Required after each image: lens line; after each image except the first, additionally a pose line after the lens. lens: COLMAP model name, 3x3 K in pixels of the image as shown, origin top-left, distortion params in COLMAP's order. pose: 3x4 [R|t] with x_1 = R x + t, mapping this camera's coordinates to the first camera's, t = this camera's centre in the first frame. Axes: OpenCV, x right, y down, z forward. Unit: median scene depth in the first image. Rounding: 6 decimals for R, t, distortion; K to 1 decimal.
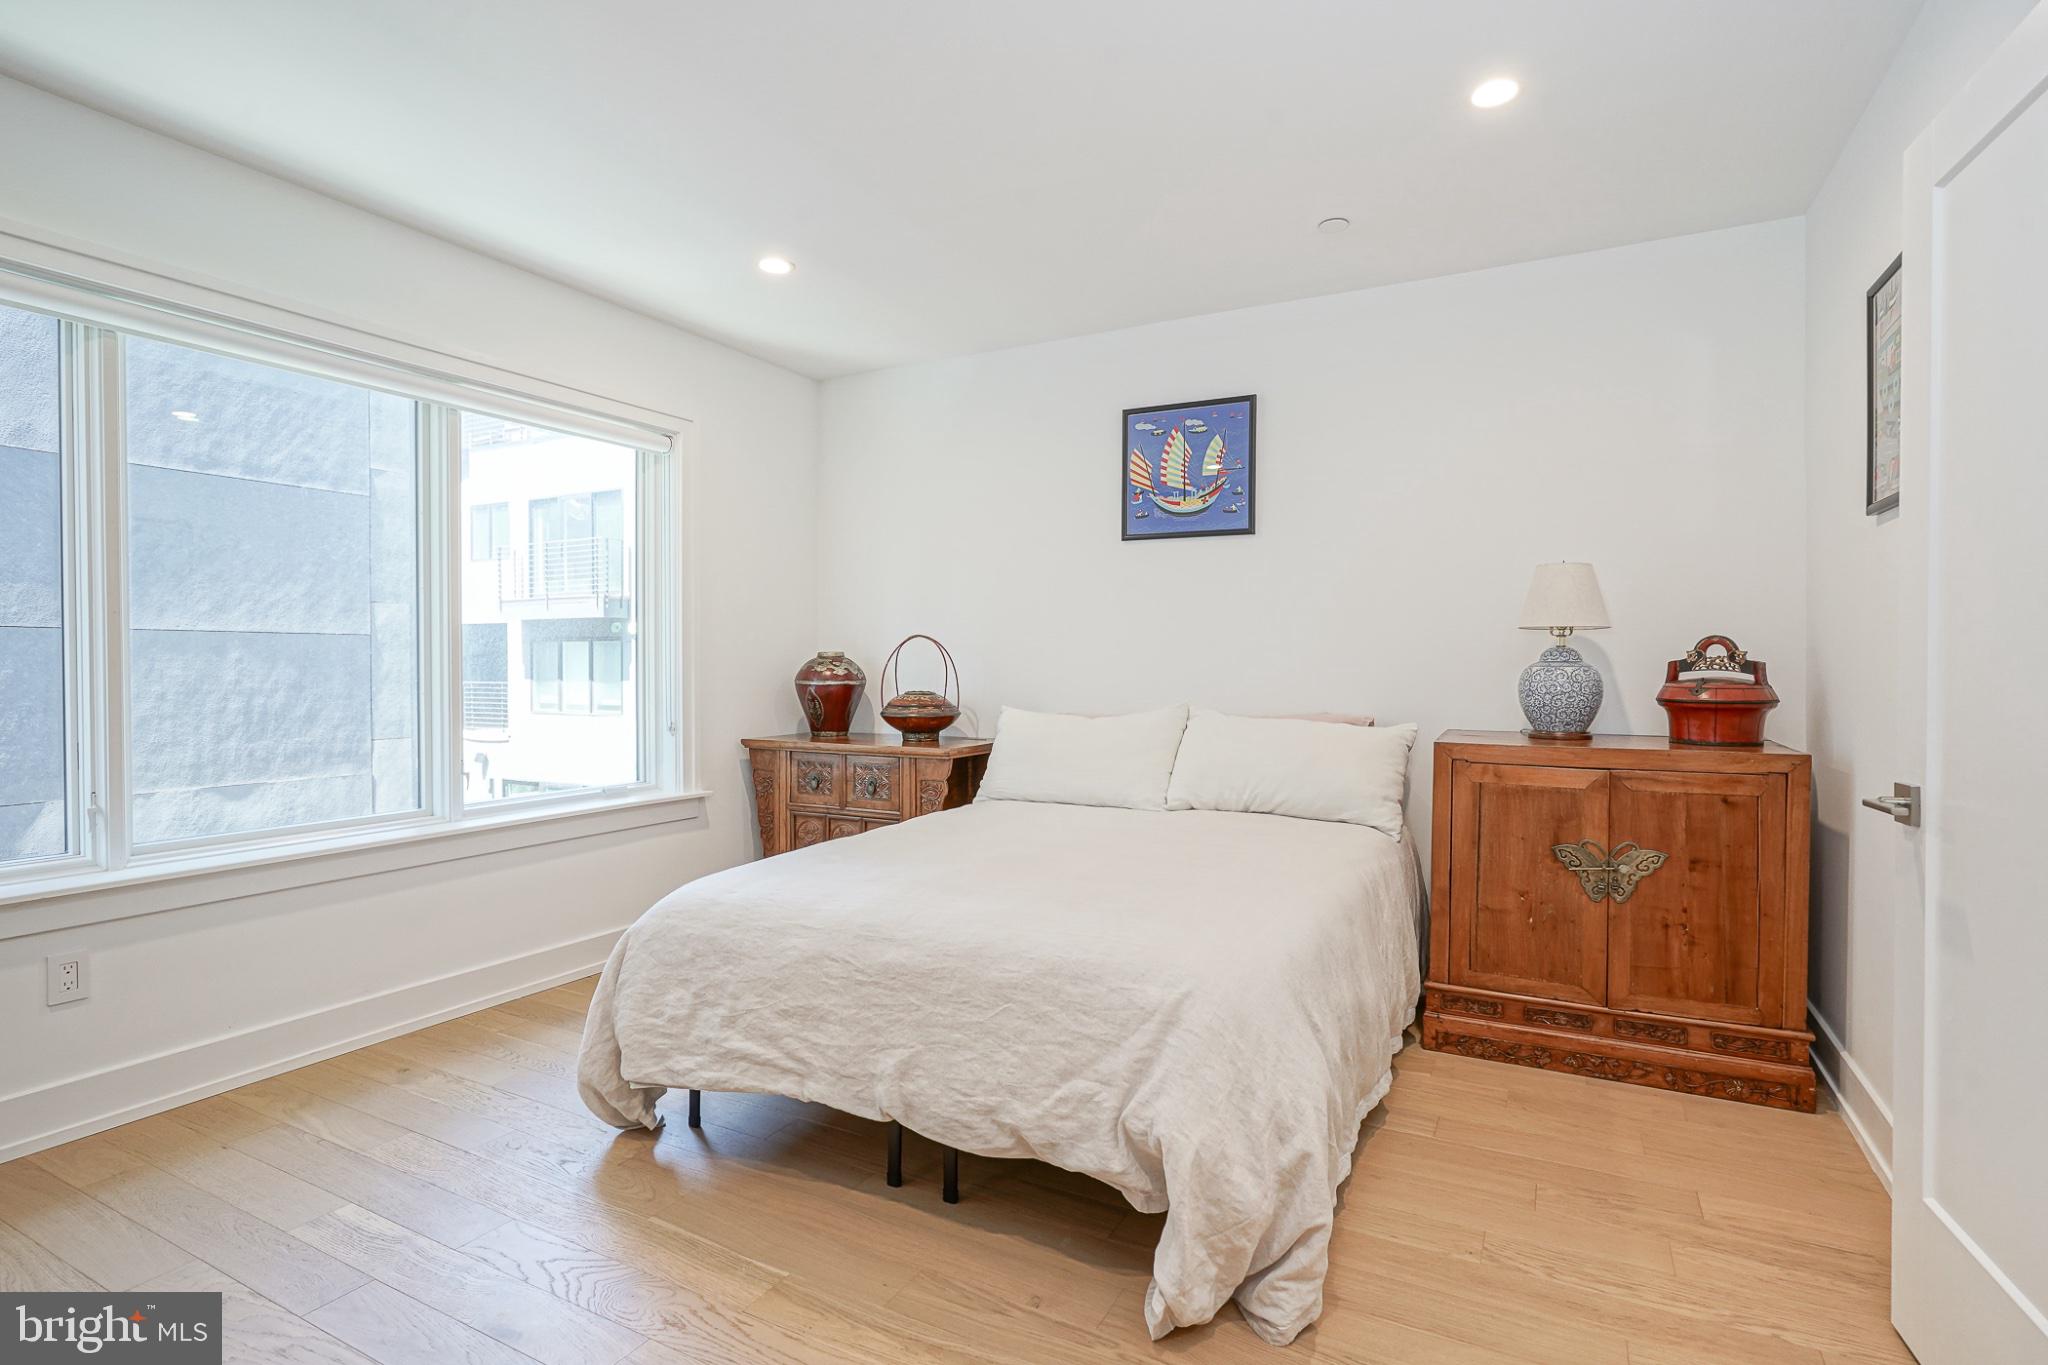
lens RADIAL K [[995.5, 0, 1029.5], [0, 995.5, 684.0], [0, 0, 1]] dist [-0.005377, 0.004749]
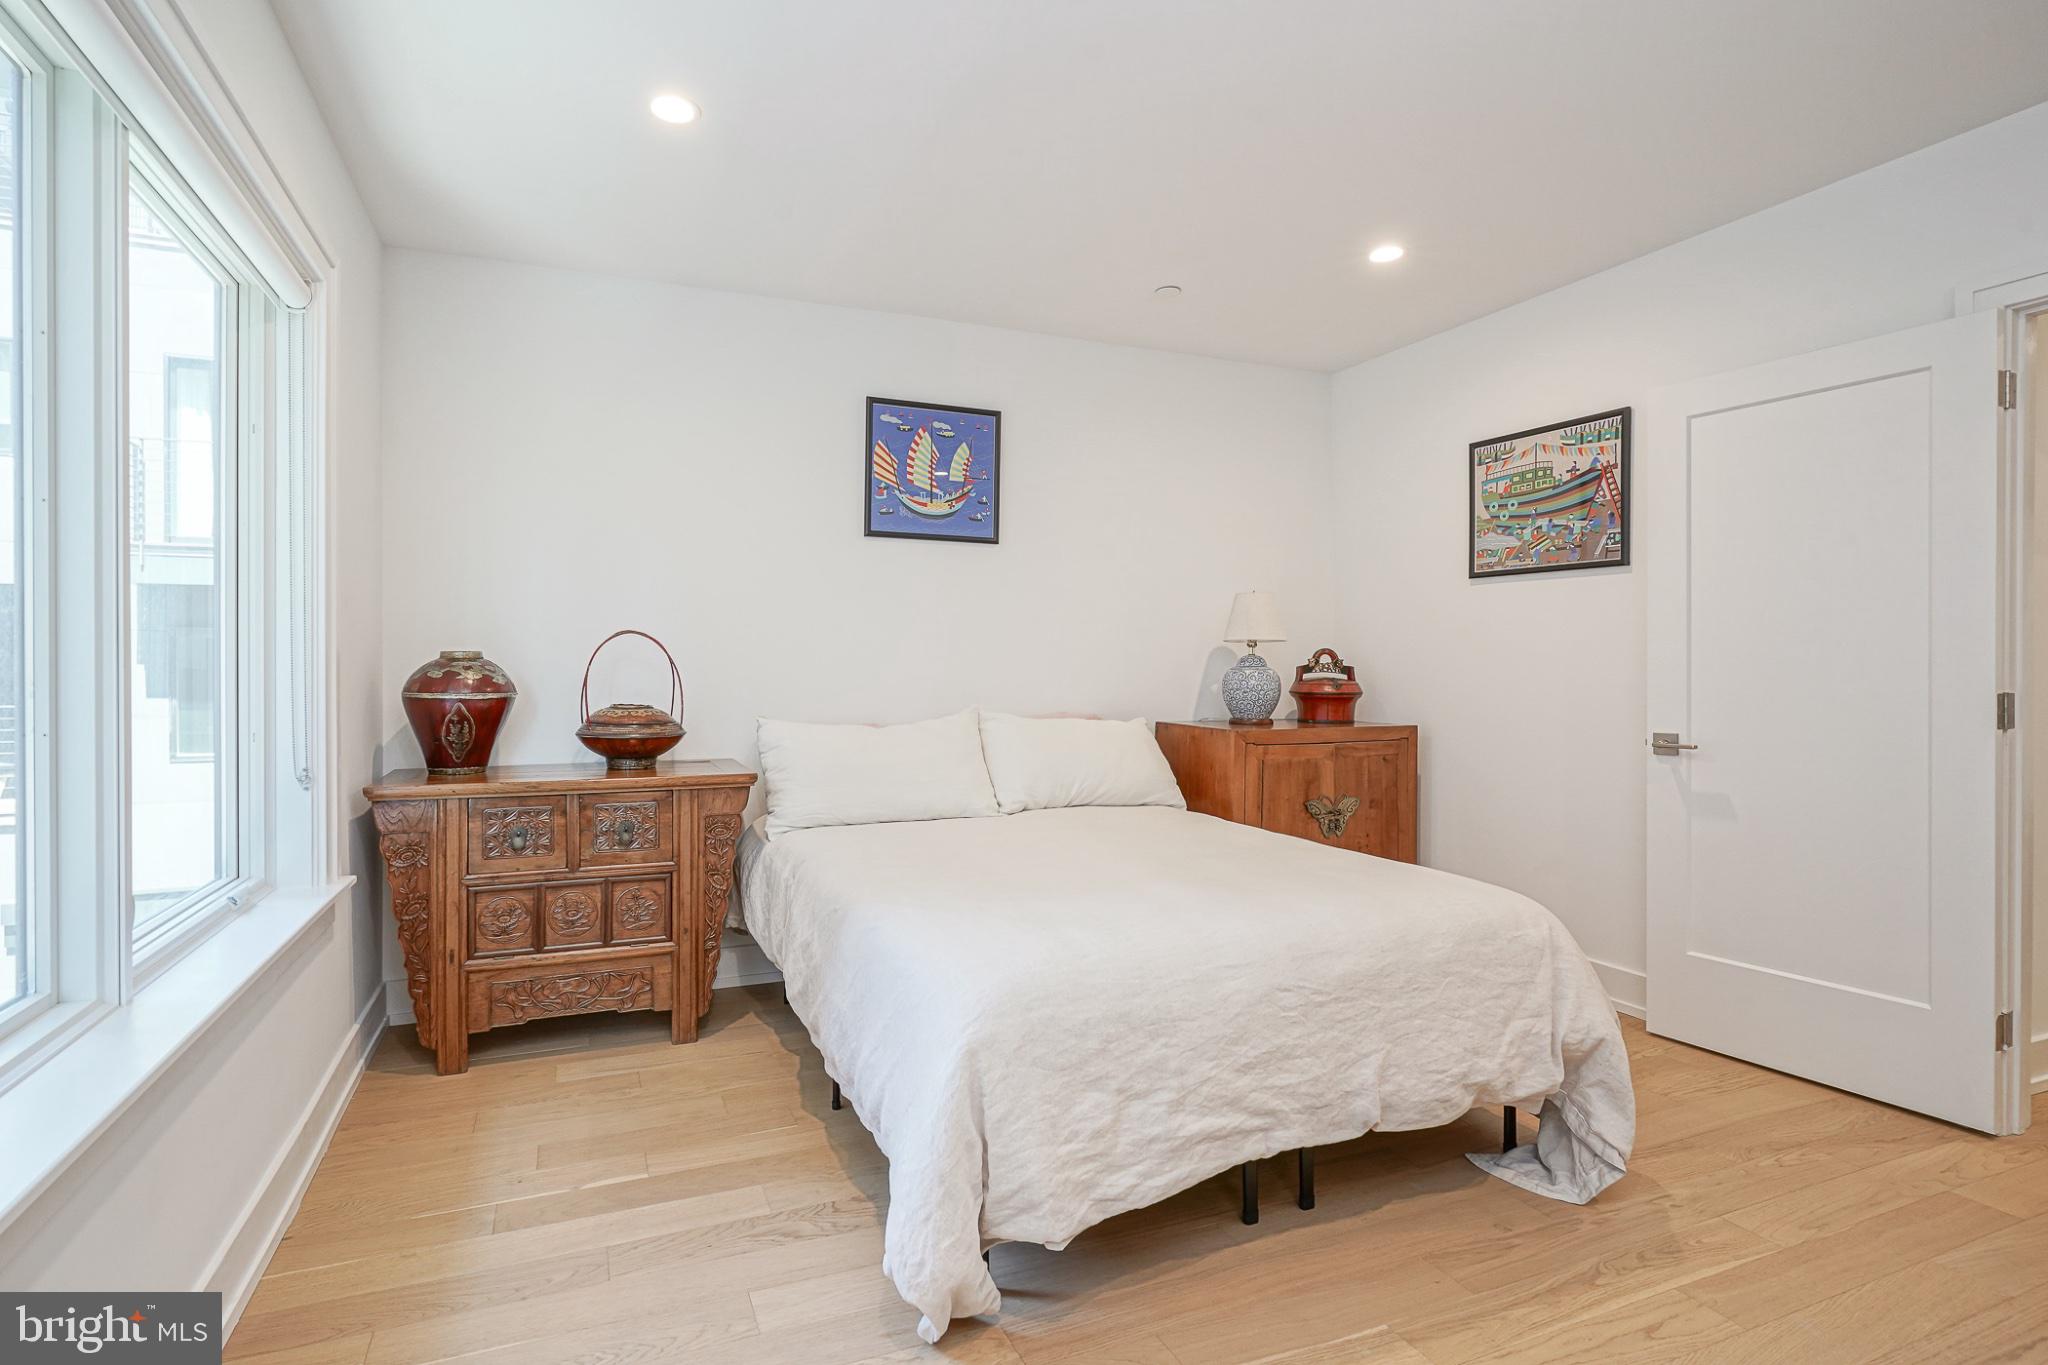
lens RADIAL K [[995.5, 0, 1016.2], [0, 995.5, 669.6], [0, 0, 1]] dist [-0.005377, 0.004749]
pose [[0.641747, -0.002398, 0.766913, -0.710786], [0.015286, 0.999836, -0.009665, -0.010129], [-0.766764, 0.017925, 0.641679, 0.396480]]
